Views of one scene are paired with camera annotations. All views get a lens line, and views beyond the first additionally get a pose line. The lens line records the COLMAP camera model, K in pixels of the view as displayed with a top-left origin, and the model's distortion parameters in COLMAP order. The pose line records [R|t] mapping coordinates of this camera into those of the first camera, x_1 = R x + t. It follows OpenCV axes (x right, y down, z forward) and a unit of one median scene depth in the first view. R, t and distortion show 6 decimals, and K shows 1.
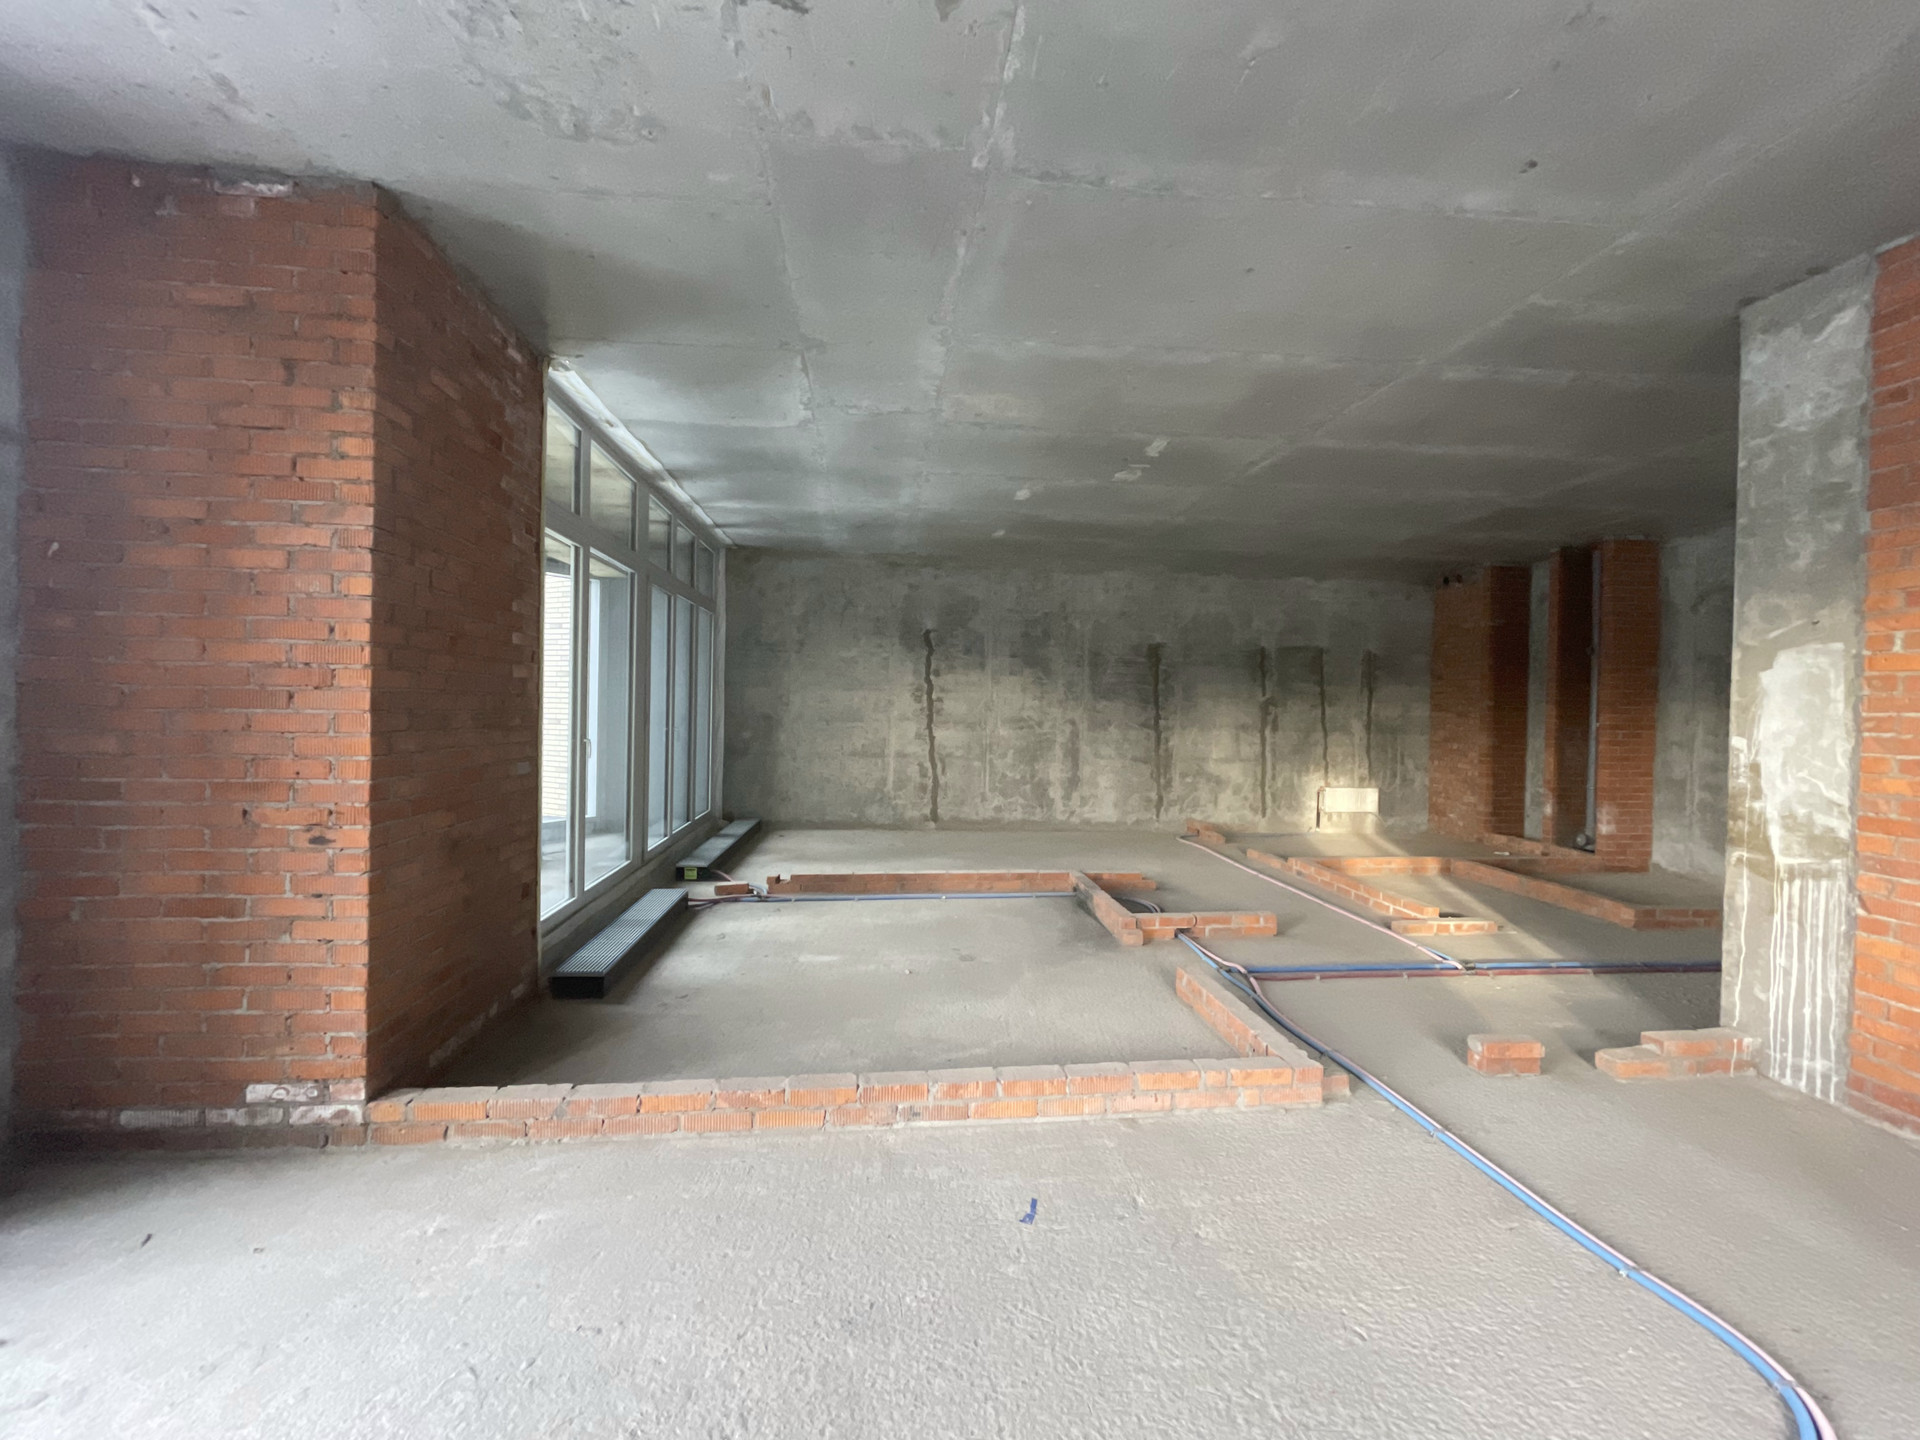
lens RADIAL K [[839.0, 0, 968.6], [0, 839.0, 720.3], [0, 0, 1]] dist [-0.000592, -0.000487]
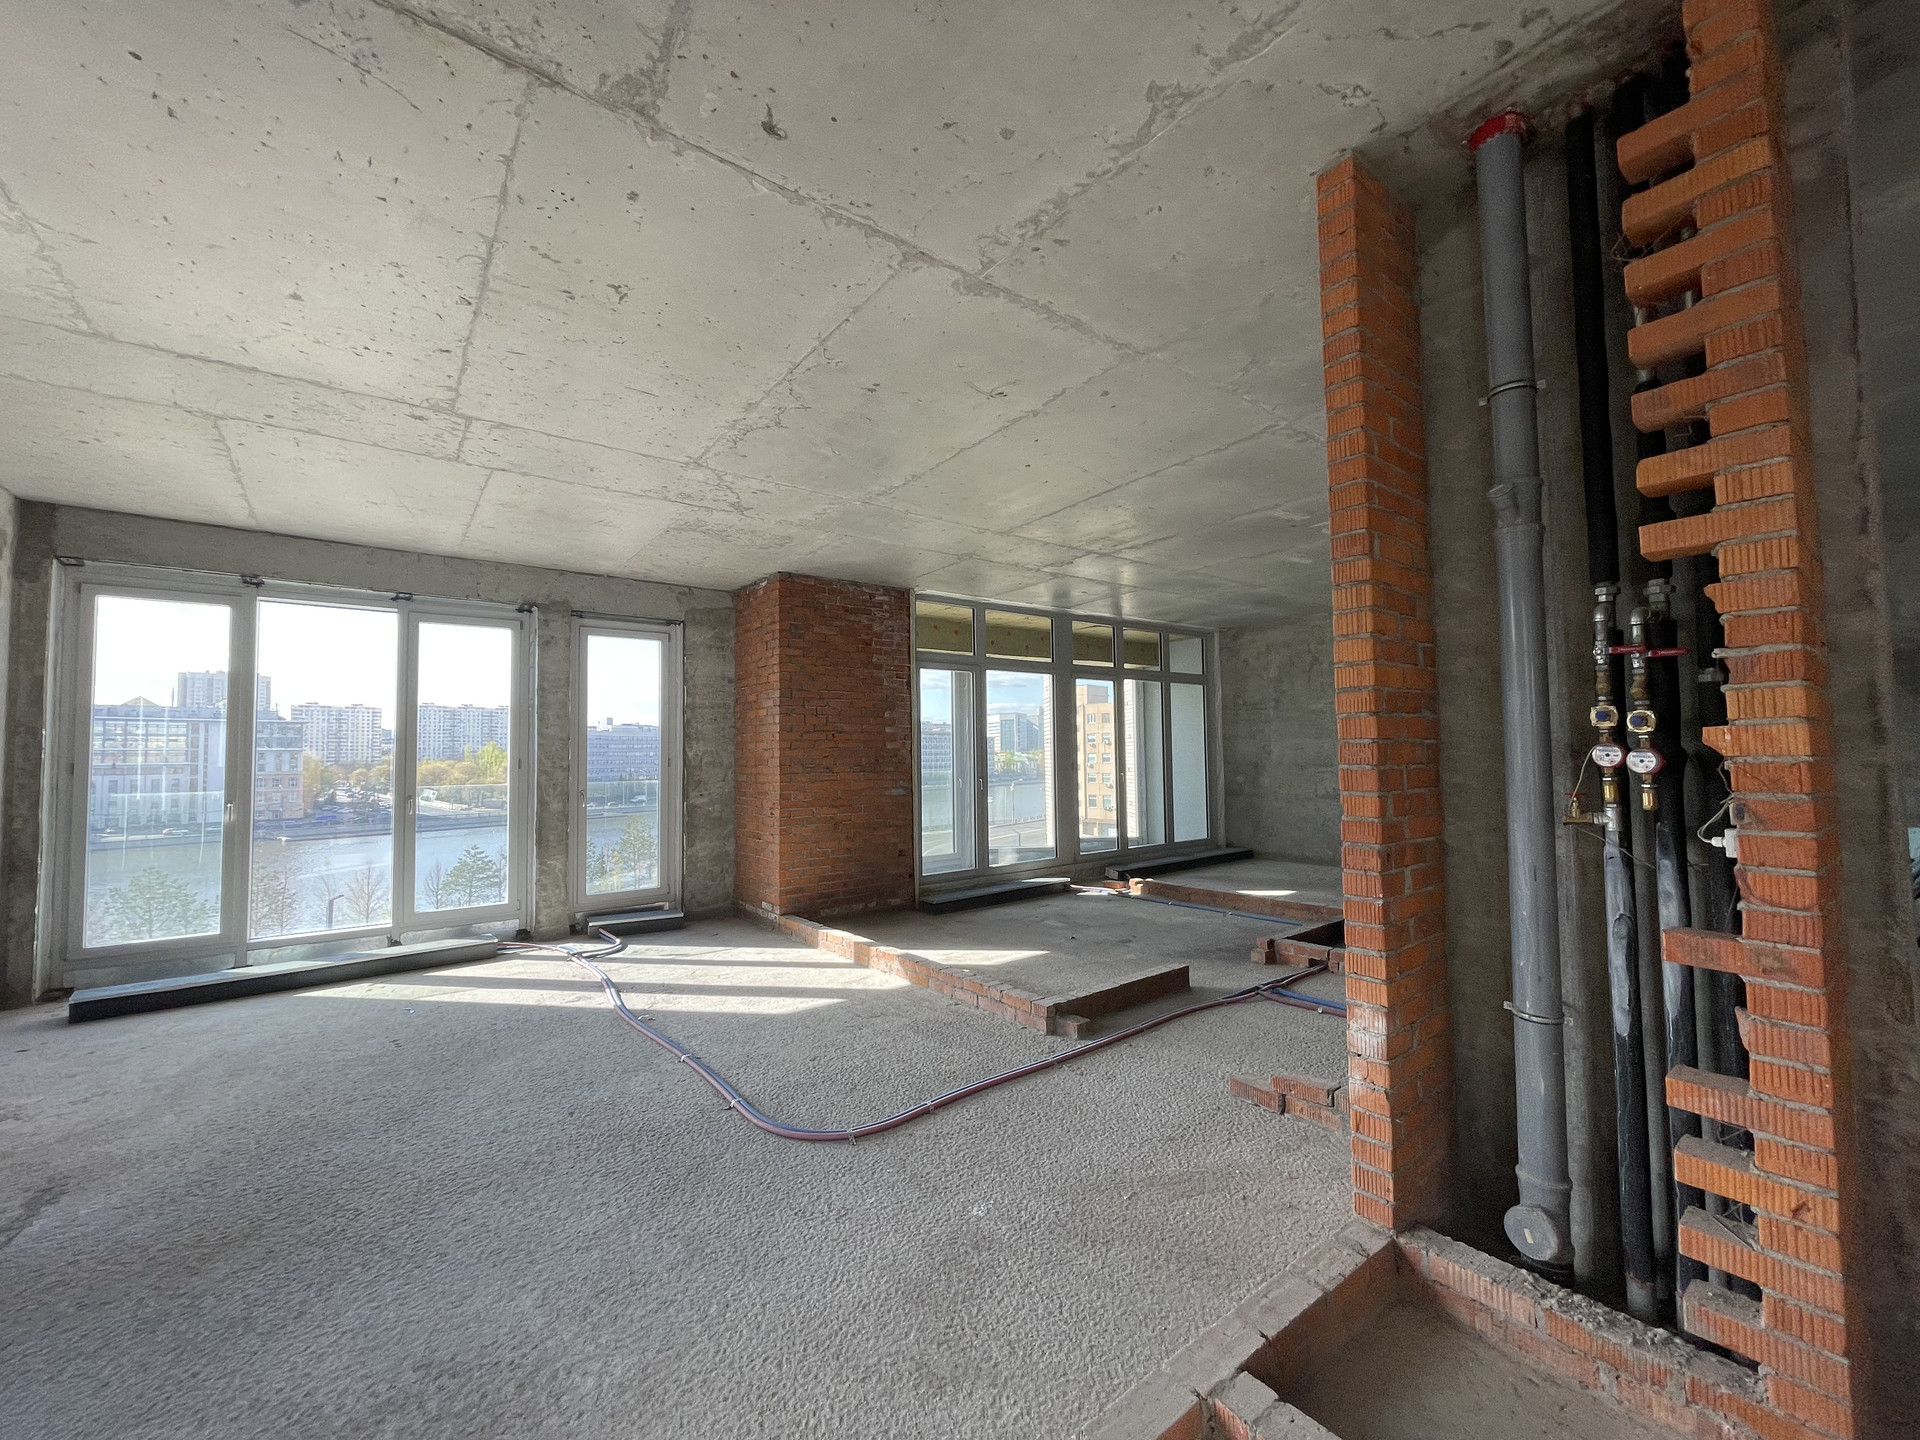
lens RADIAL K [[780.4, 0, 960.8], [0, 780.4, 718.5], [0, 0, 1]] dist [0.001807, 0.000561]
pose [[0.516874, -0.068478, -0.853318, 0.502871], [0.011291, 0.997254, -0.073190, 0.007907], [0.855987, 0.028196, 0.516228, 0.061861]]
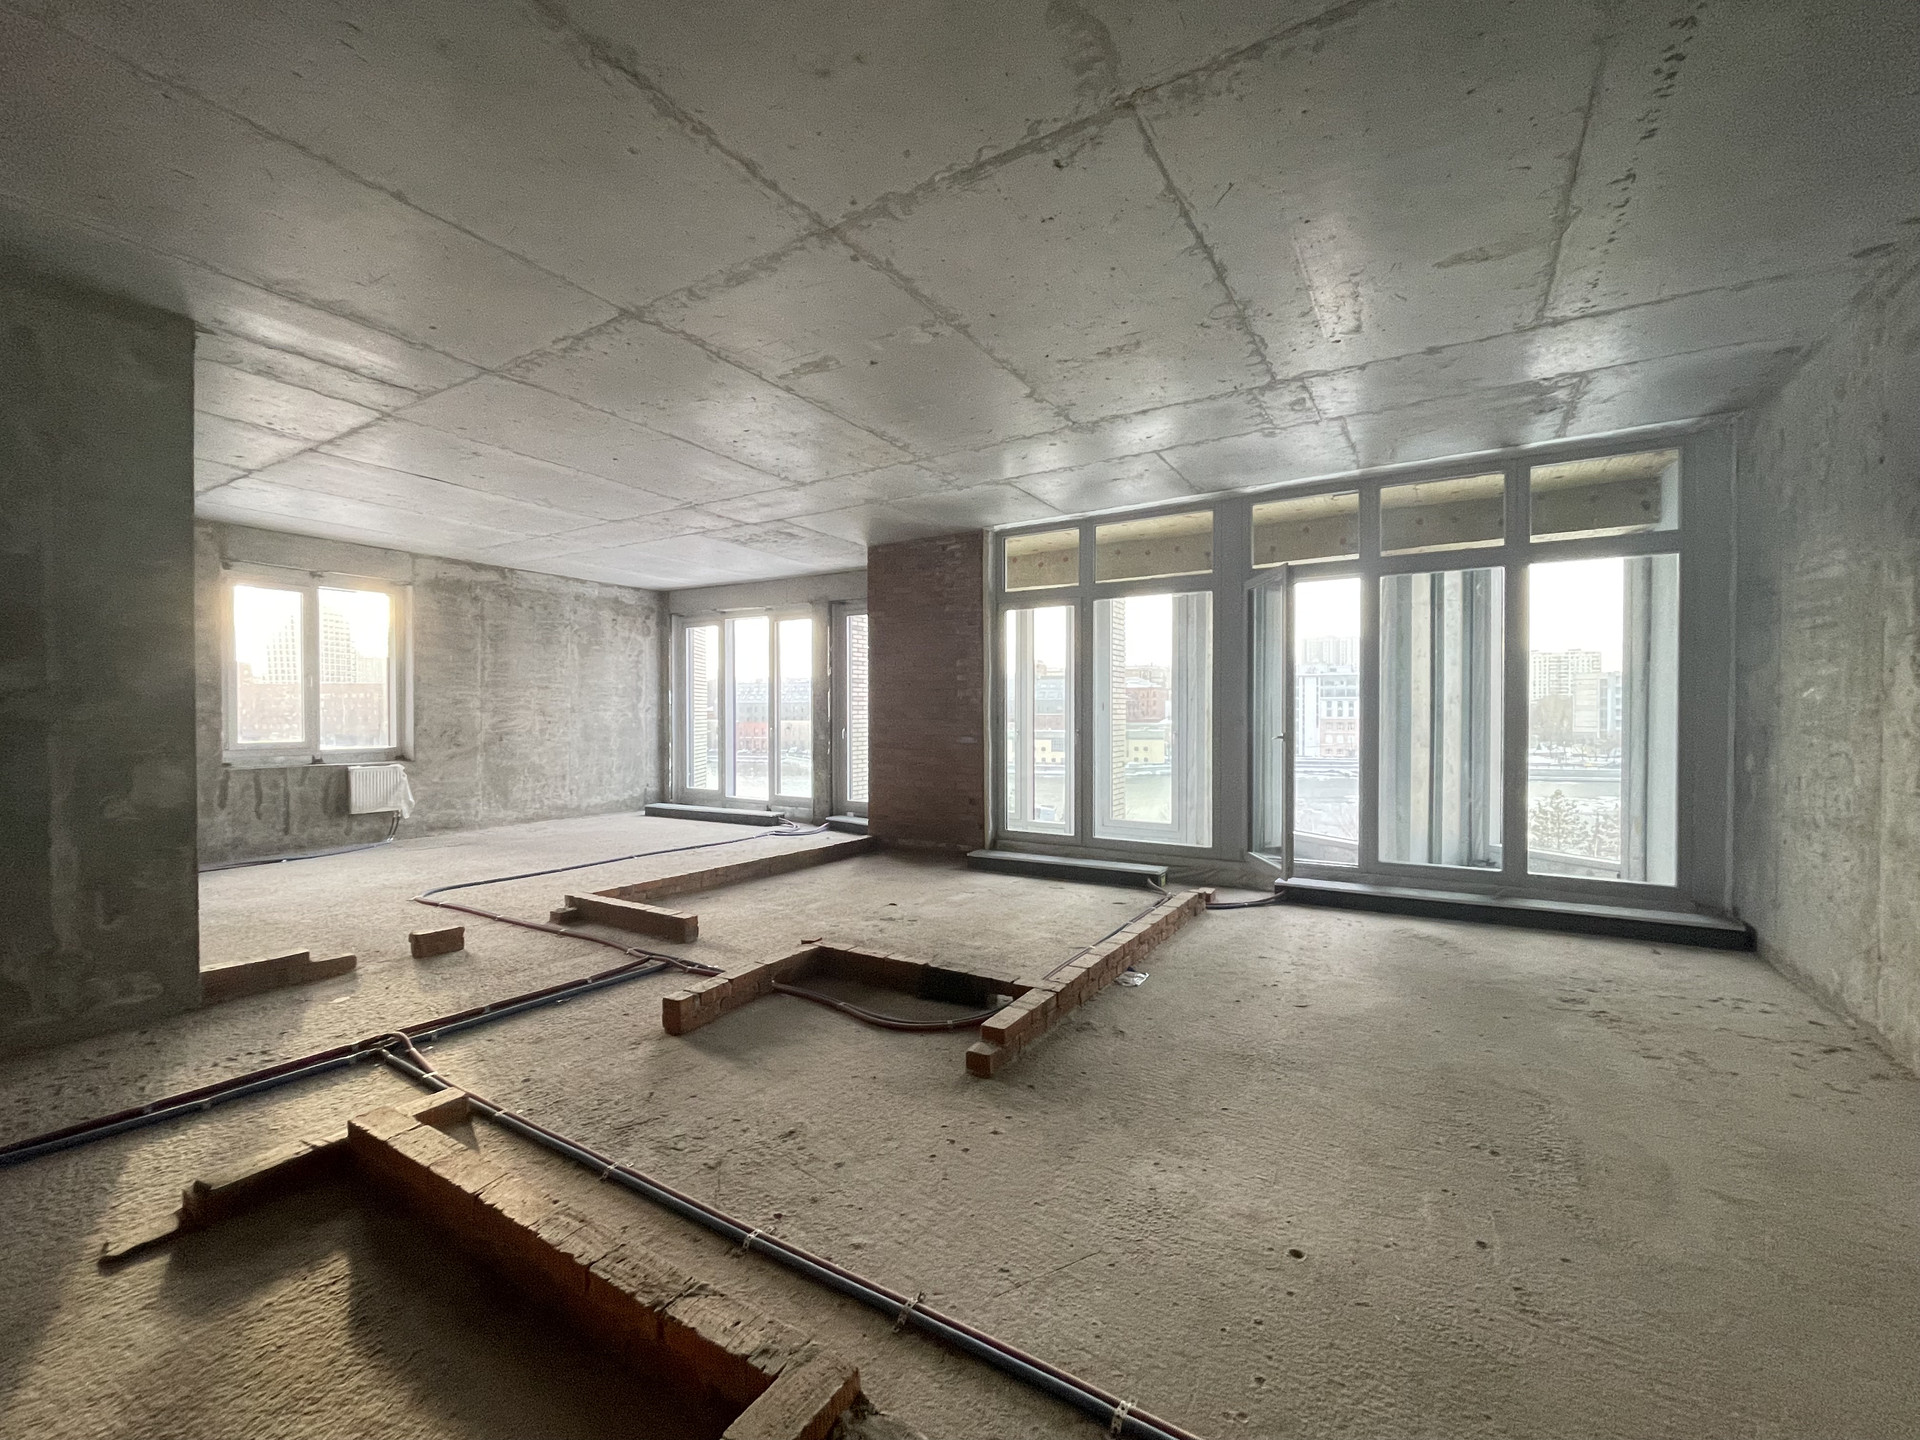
lens RADIAL K [[780.4, 0, 949.0], [0, 780.4, 722.9], [0, 0, 1]] dist [0.001807, 0.000561]
pose [[-0.616317, -0.008716, -0.787450, 0.423540], [-0.022979, 0.999712, 0.006920, 0.001249], [0.787163, 0.022360, -0.616340, 0.878895]]
